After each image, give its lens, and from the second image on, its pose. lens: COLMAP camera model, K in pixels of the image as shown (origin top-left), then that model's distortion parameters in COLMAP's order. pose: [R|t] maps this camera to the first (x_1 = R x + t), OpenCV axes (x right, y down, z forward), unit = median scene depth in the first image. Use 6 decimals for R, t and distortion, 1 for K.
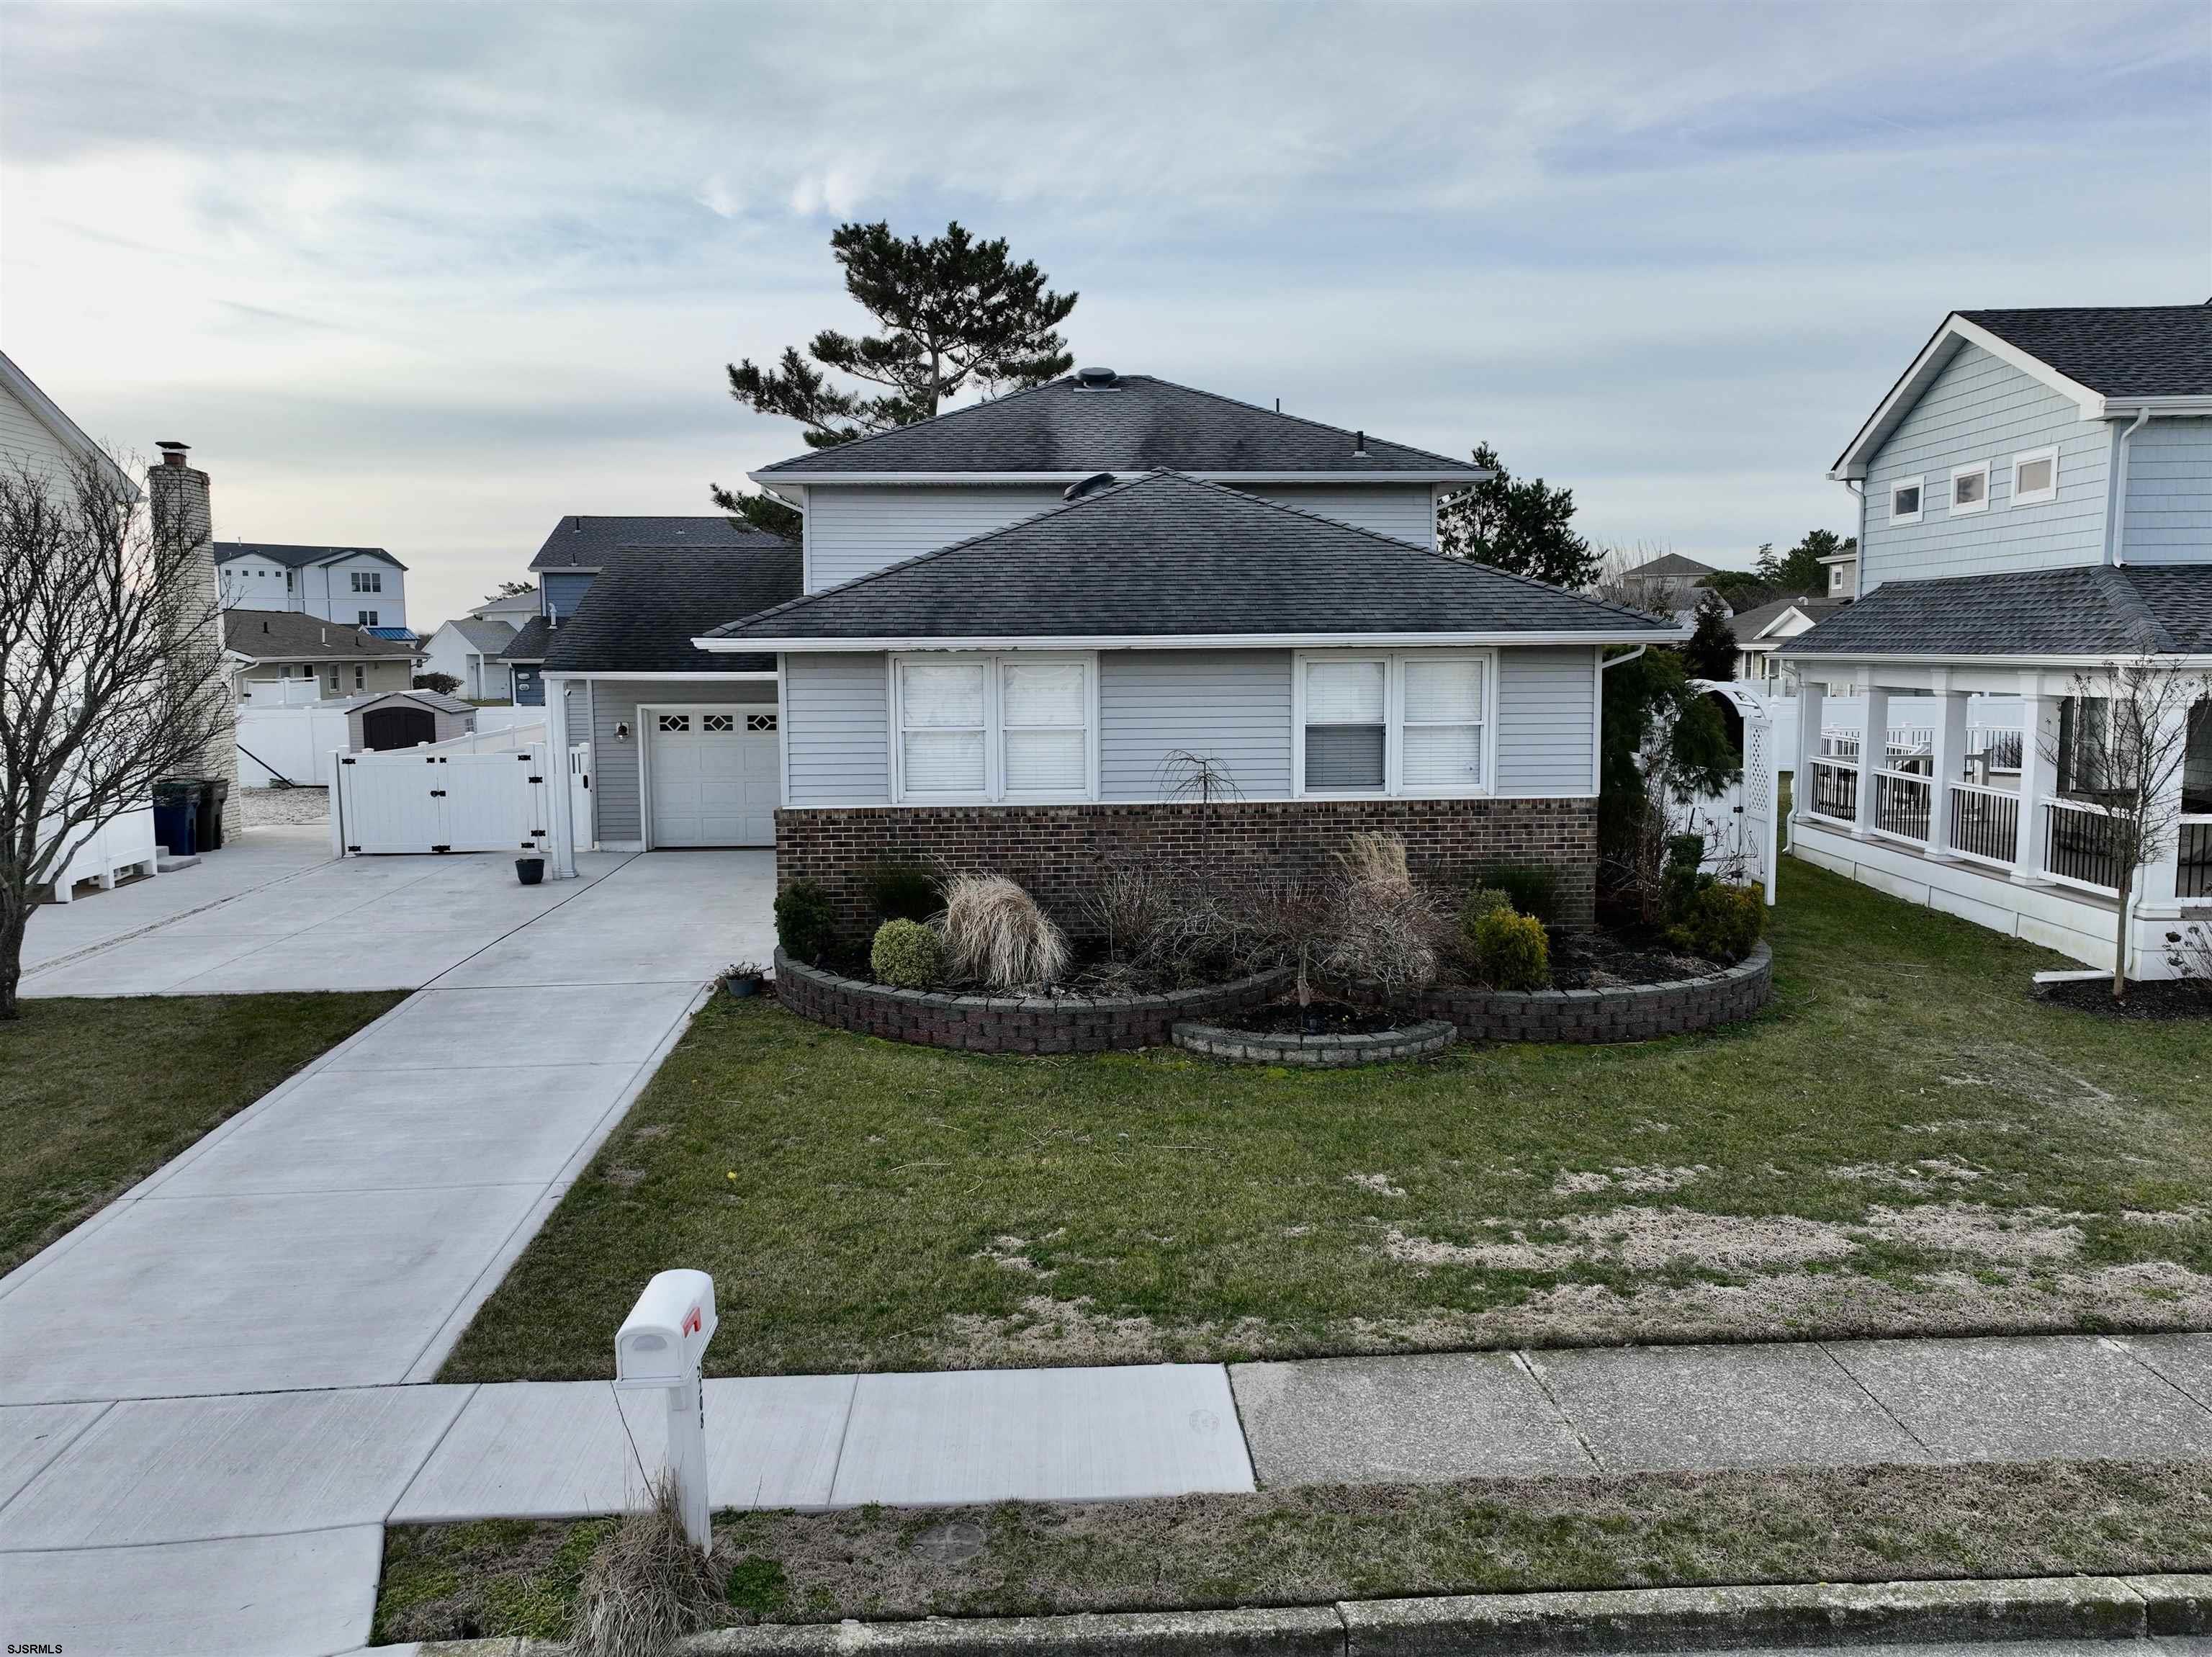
lens RADIAL K [[1597.3, 0, 1130.6], [0, 1597.3, 825.4], [0, 0, 1]] dist [0.002759, 0.011701]
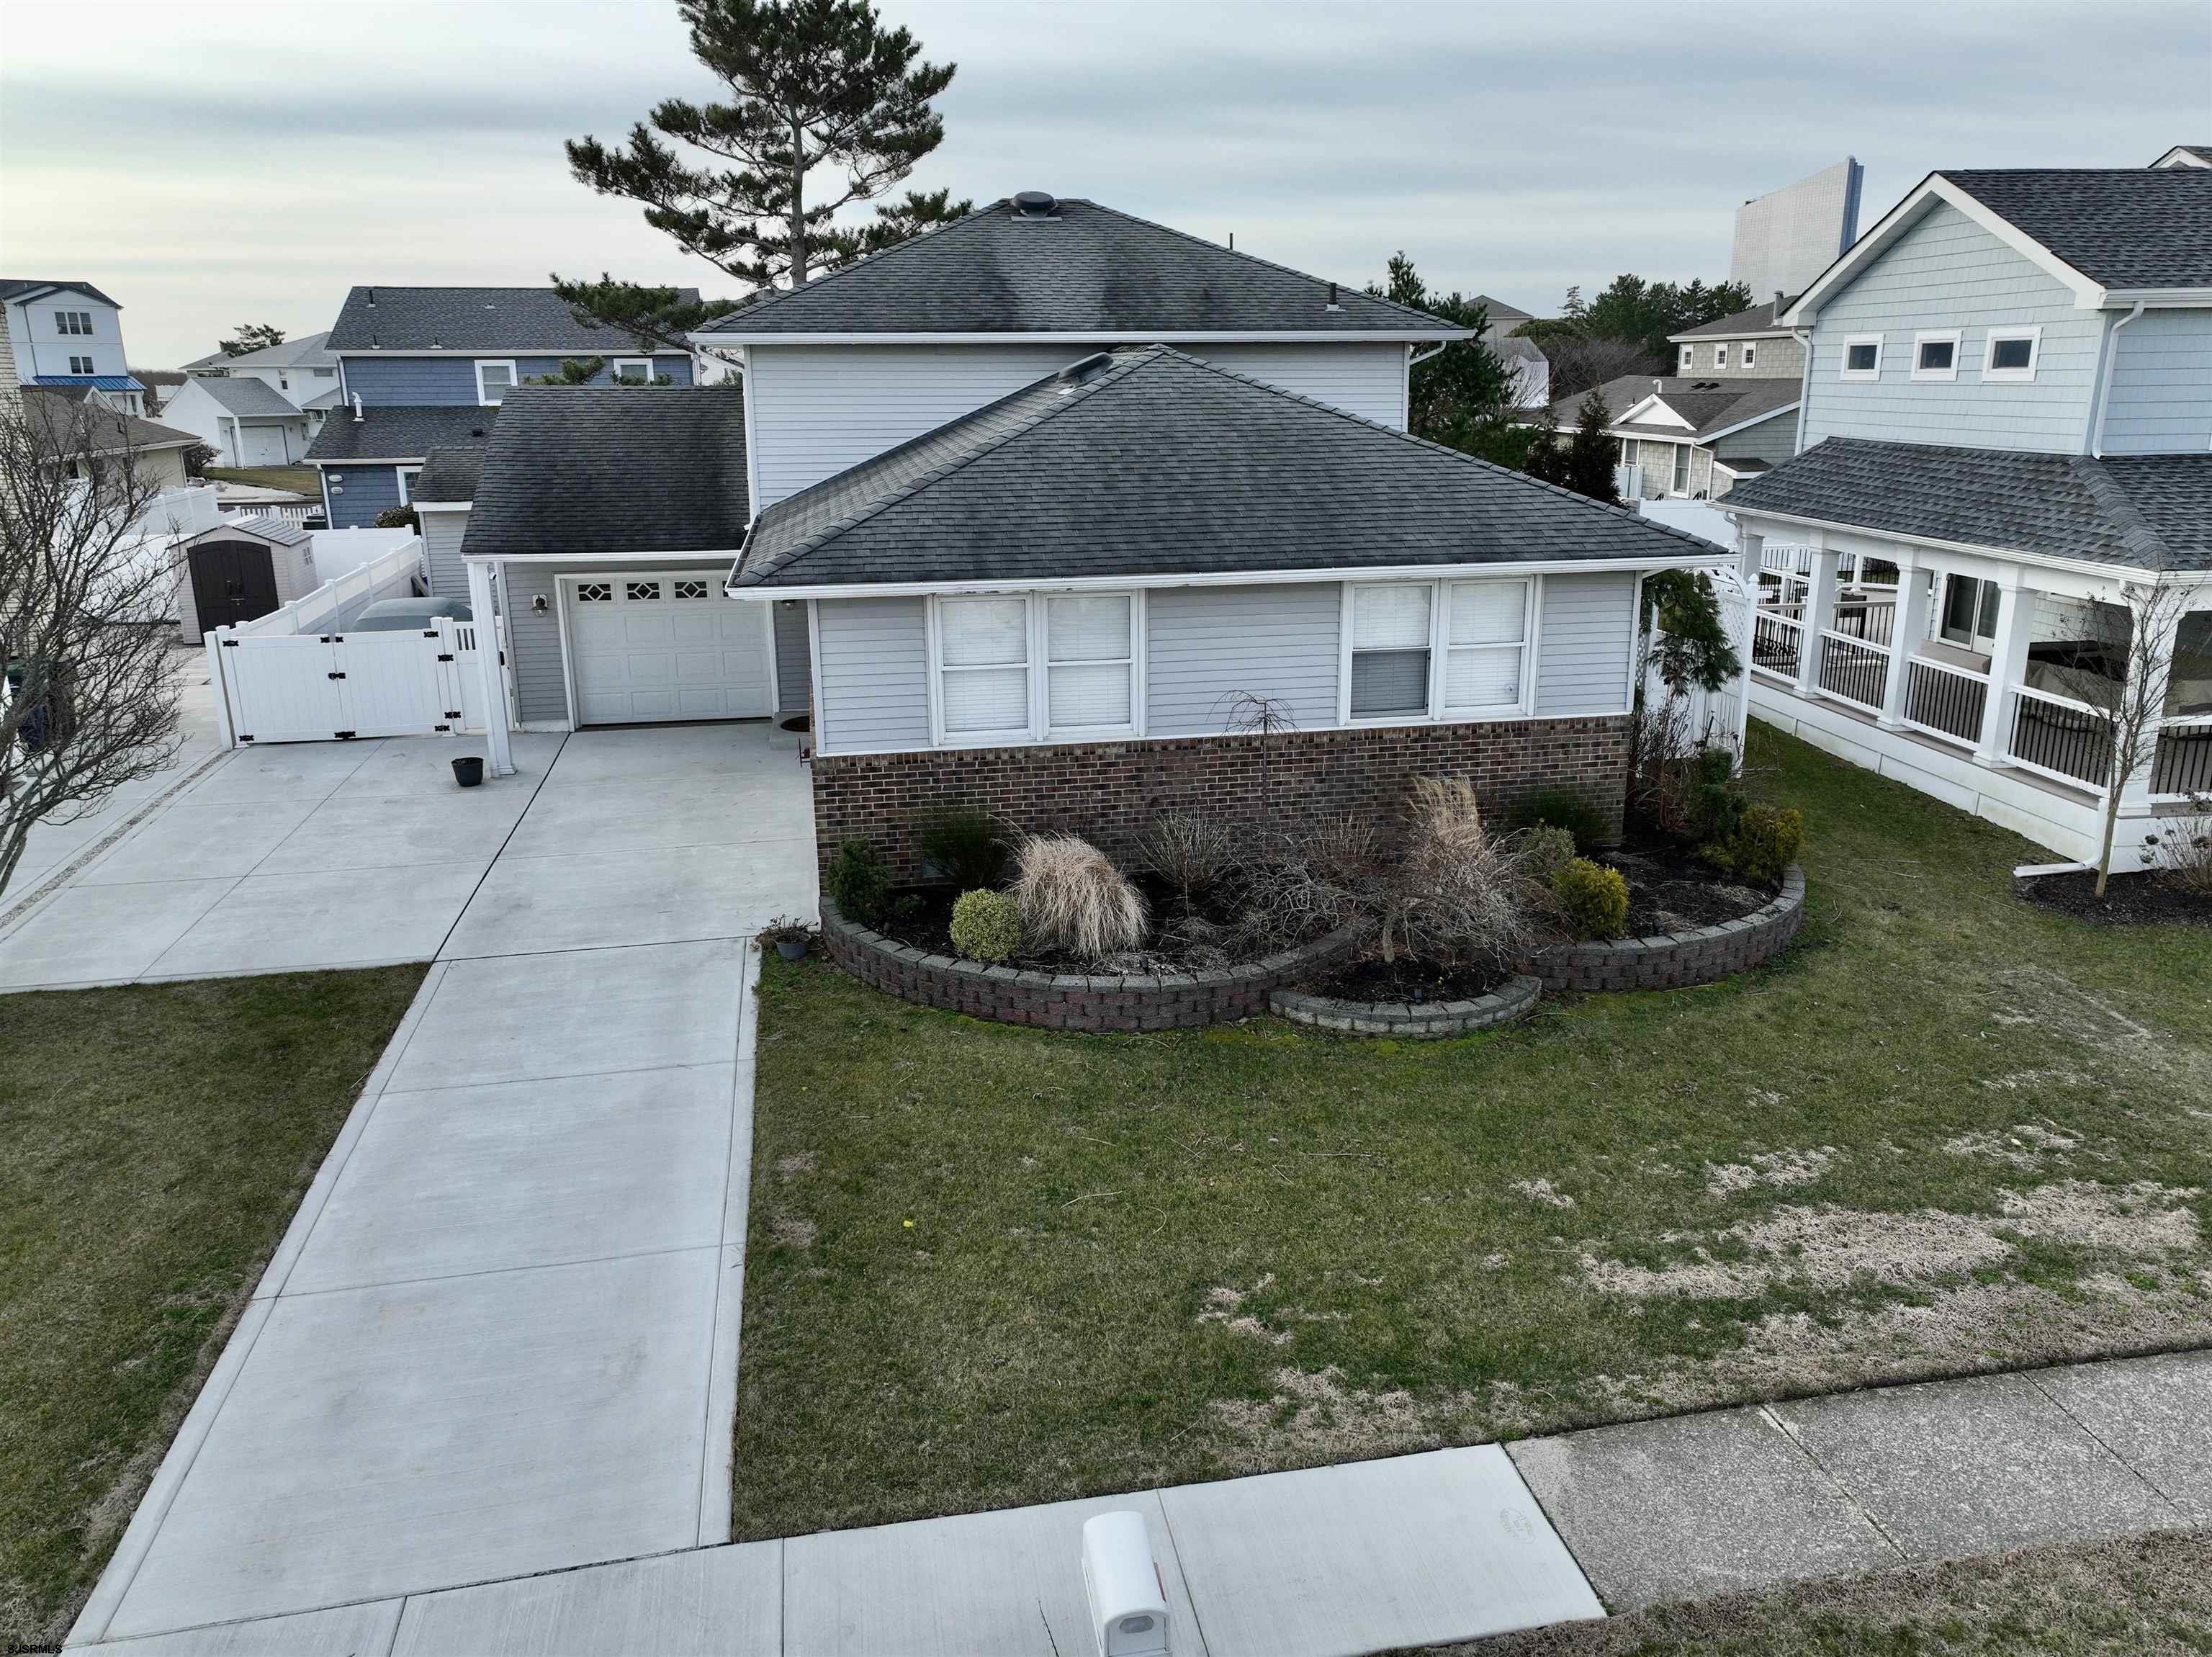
lens RADIAL K [[1597.3, 0, 1130.7], [0, 1597.3, 824.8], [0, 0, 1]] dist [0.002759, 0.011701]
pose [[0.991300, -0.036637, 0.126417, -0.192031], [0.015563, 0.986368, 0.163816, -0.151090], [-0.130695, -0.160423, 0.978357, 0.053501]]
